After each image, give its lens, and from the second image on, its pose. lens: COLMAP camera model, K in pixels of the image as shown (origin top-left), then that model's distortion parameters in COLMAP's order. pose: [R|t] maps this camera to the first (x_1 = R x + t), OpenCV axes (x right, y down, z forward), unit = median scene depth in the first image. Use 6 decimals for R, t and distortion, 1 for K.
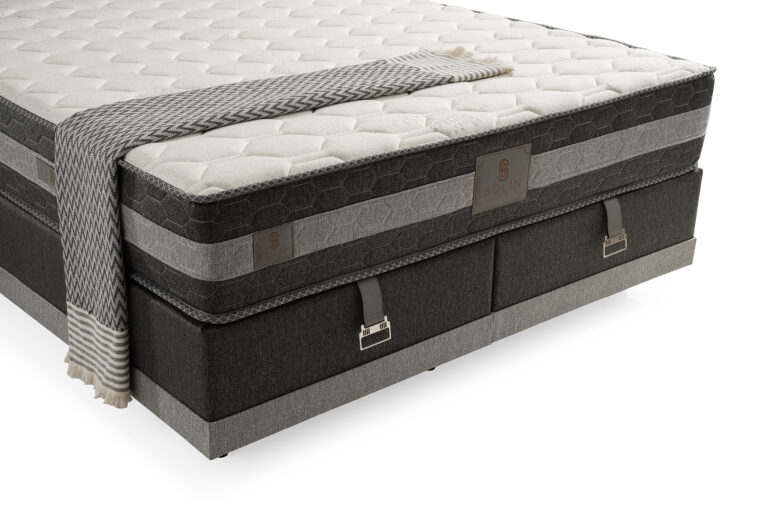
lens RADIAL K [[1151.8, 0, 387.7], [0, 1151.8, 255.5], [0, 0, 1]] dist [0.059697, 0.000000]
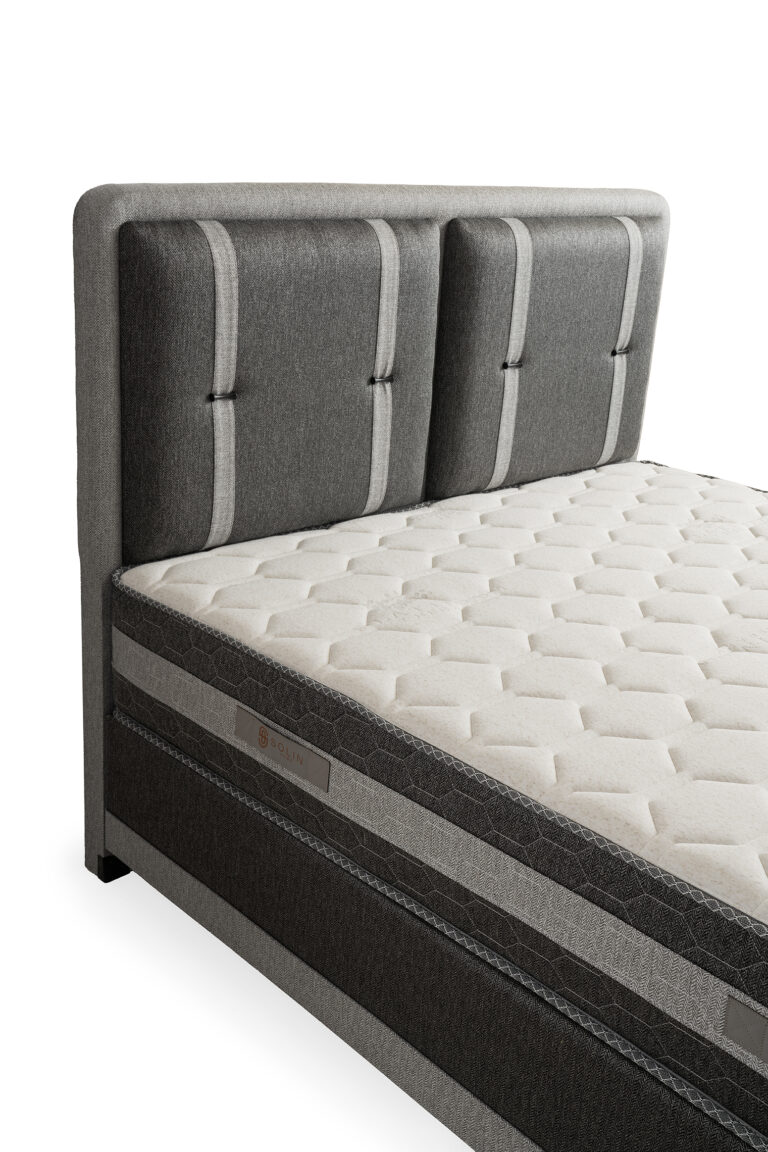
lens RADIAL K [[1201.5, 0, 389.4], [0, 1201.5, 554.3], [0, 0, 1]] dist [0.090638, 0.000000]
pose [[0.998683, 0.027243, 0.043470, -0.420773], [-0.023487, 0.996131, -0.084684, -0.197663], [-0.045609, 0.083552, 0.995459, 0.444820]]
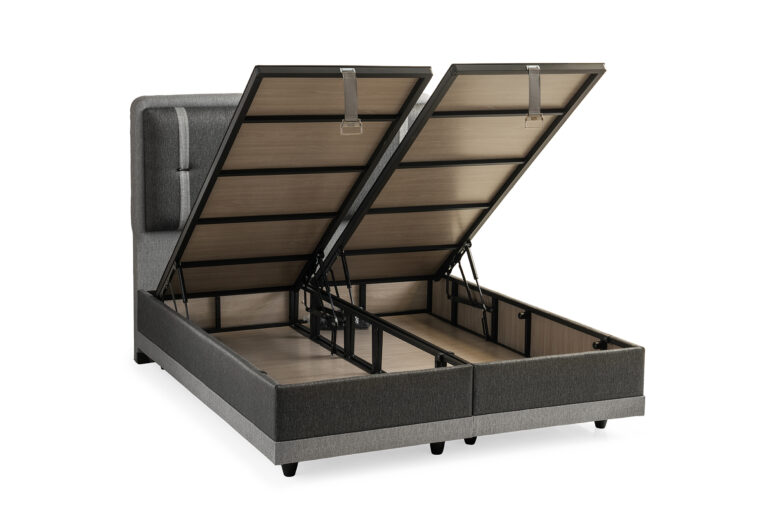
lens RADIAL K [[1221.5, 0, 421.3], [0, 1221.5, 230.3], [0, 0, 1]] dist [0.270384, 0.000000]
pose [[0.969250, 0.035557, -0.243496, 0.405252], [-0.096962, 0.964638, -0.245097, 0.214457], [0.226171, 0.261170, 0.938423, -0.651377]]
